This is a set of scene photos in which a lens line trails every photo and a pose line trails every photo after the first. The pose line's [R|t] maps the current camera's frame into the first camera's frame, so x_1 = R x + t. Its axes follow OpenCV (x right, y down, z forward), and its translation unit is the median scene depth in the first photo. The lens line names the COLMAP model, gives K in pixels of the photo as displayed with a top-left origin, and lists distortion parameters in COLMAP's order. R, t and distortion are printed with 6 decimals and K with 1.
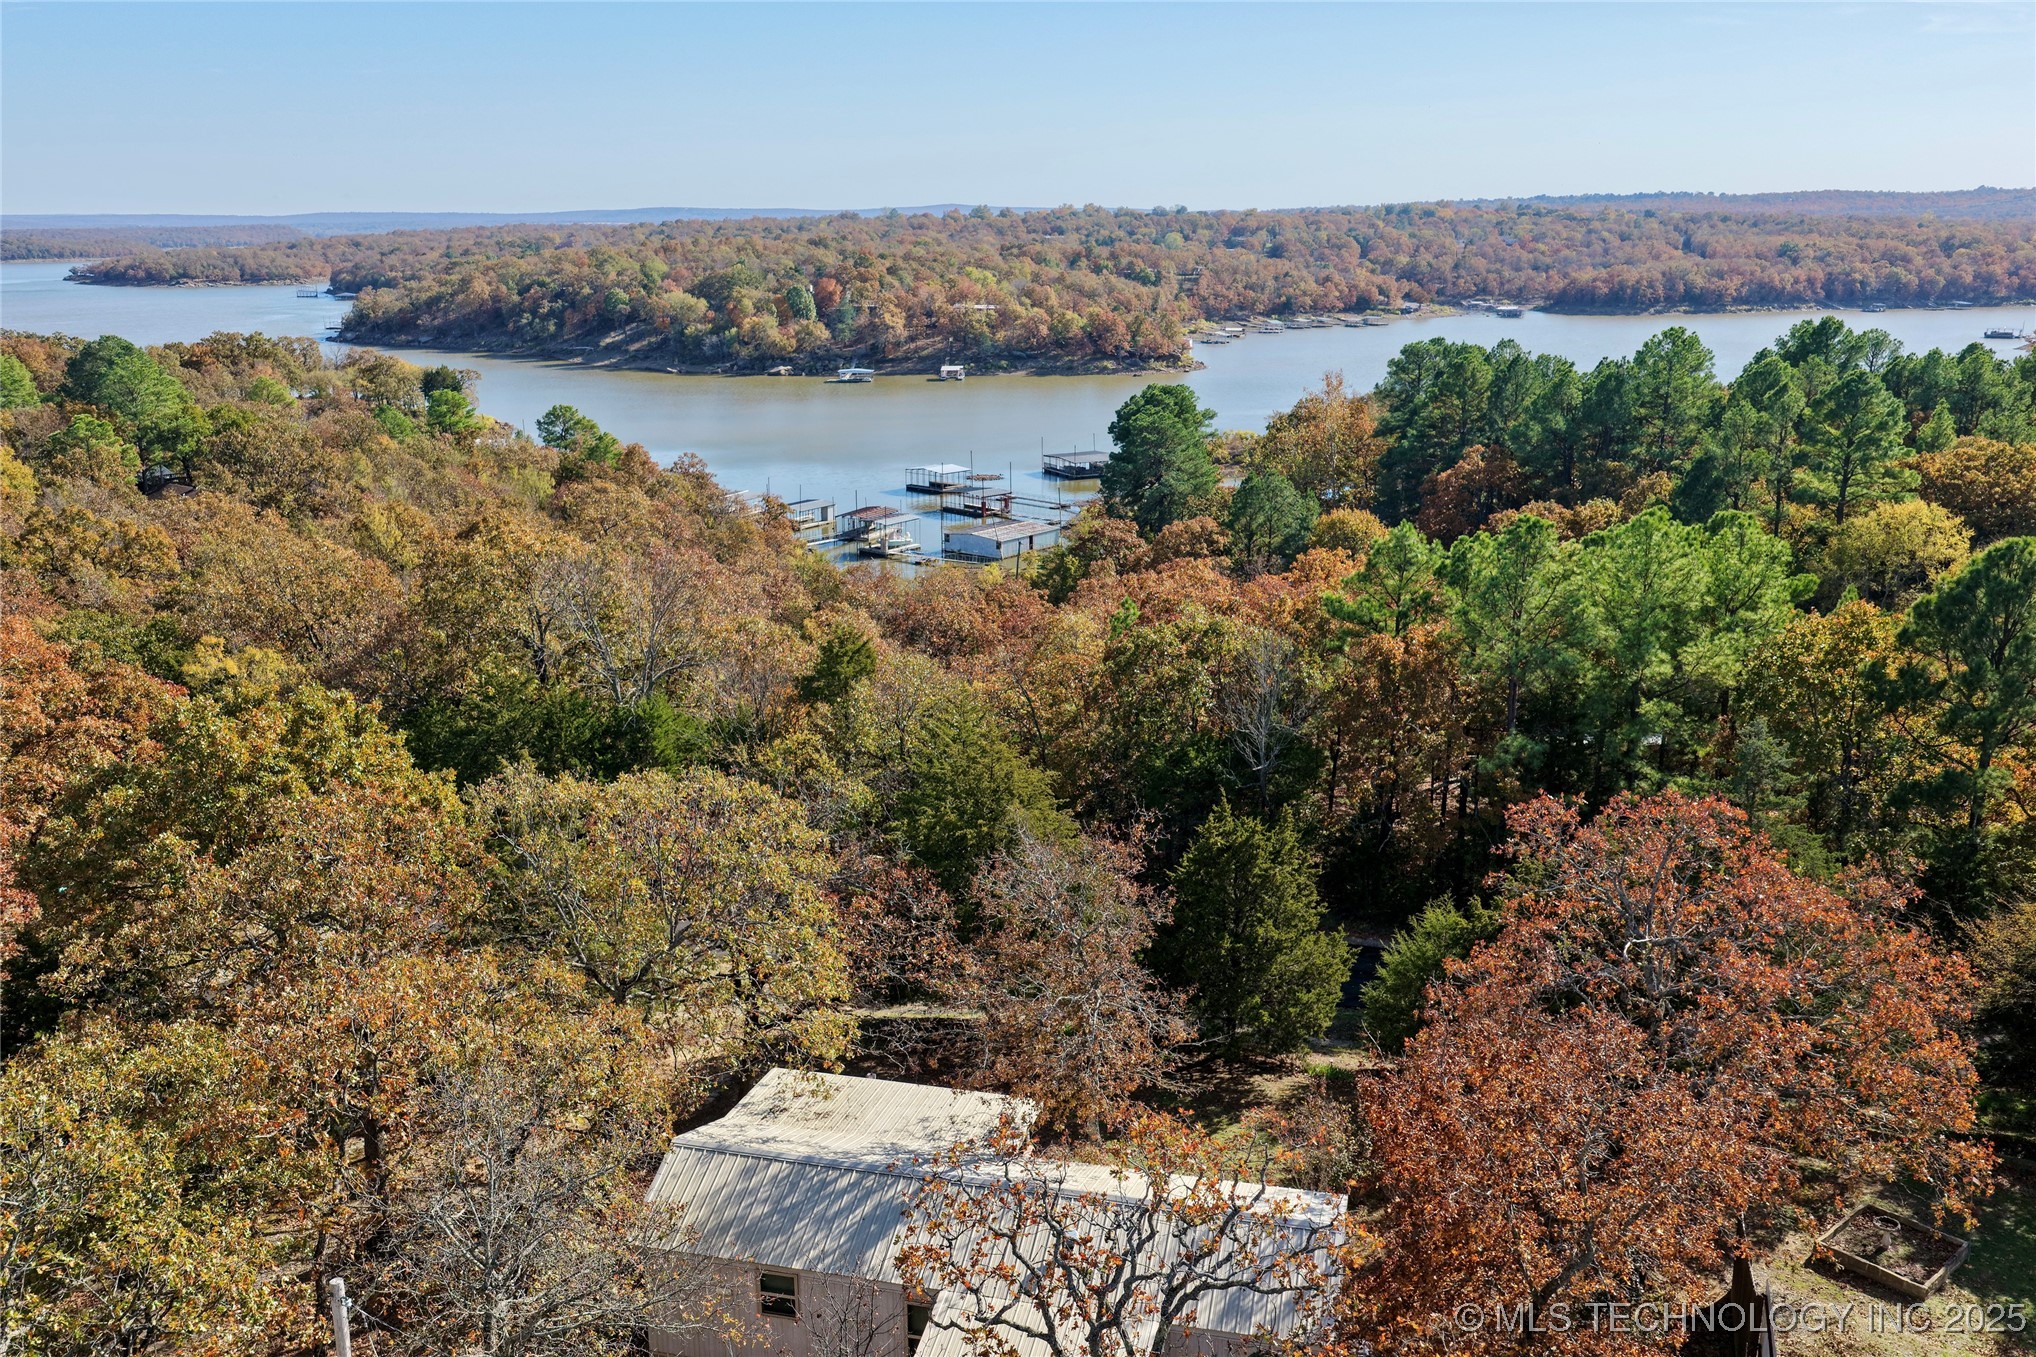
lens RADIAL K [[1680.7, 0, 1018.0], [0, 1680.7, 678.5], [0, 0, 1]] dist [-0.014433, 0.031642]
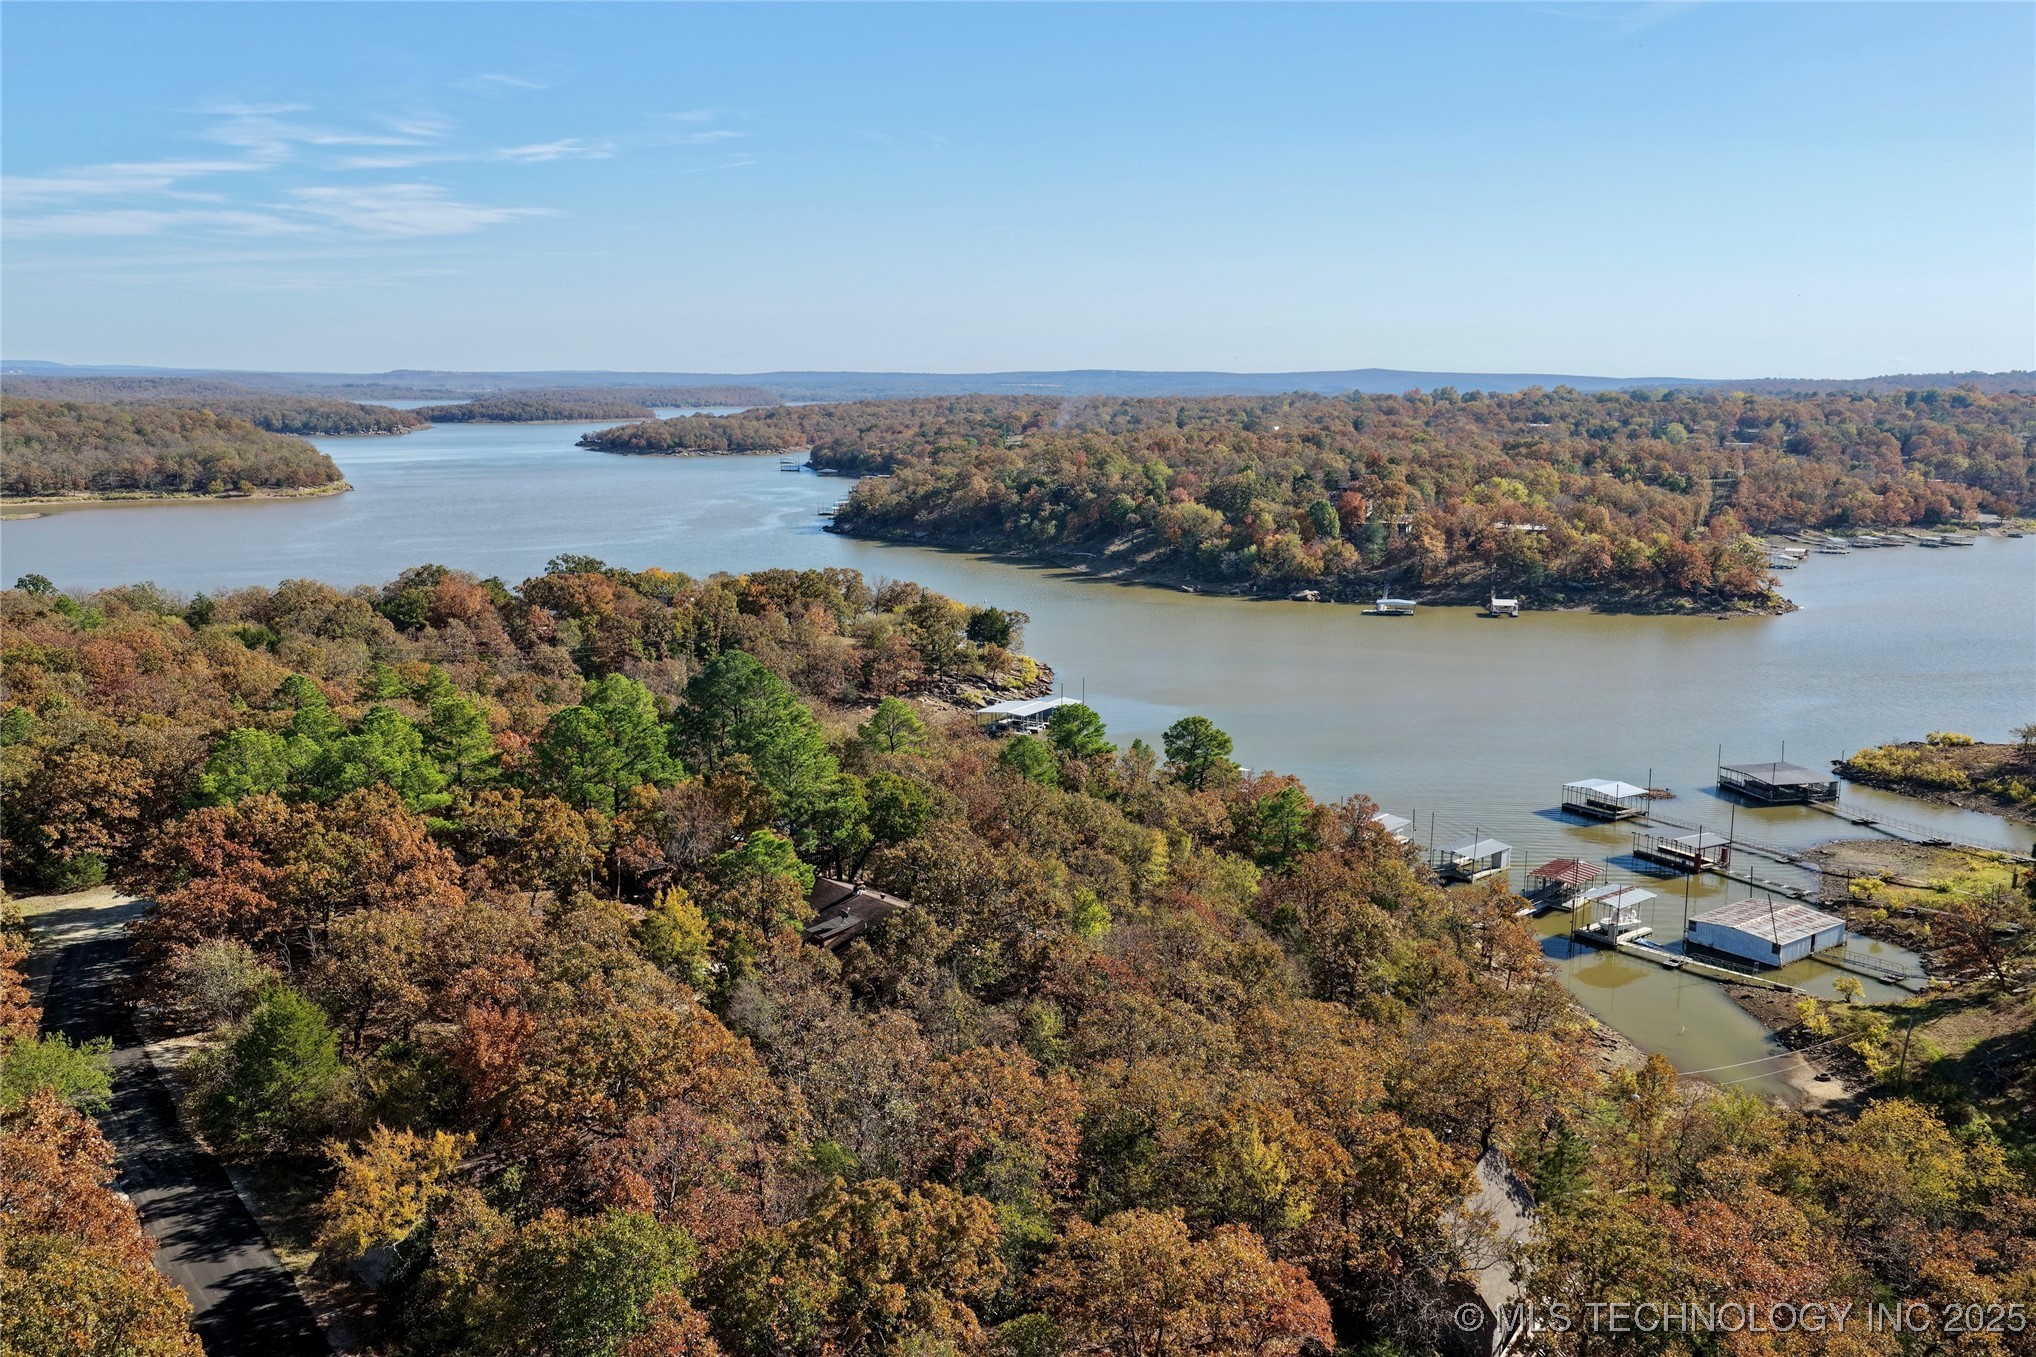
lens RADIAL K [[1680.7, 0, 1018.0], [0, 1680.7, 678.5], [0, 0, 1]] dist [-0.014433, 0.031642]
pose [[0.970528, 0.050884, -0.235553, -0.070123], [-0.072344, 0.993889, -0.083370, -0.046056], [0.229872, 0.097953, 0.968279, 0.071385]]
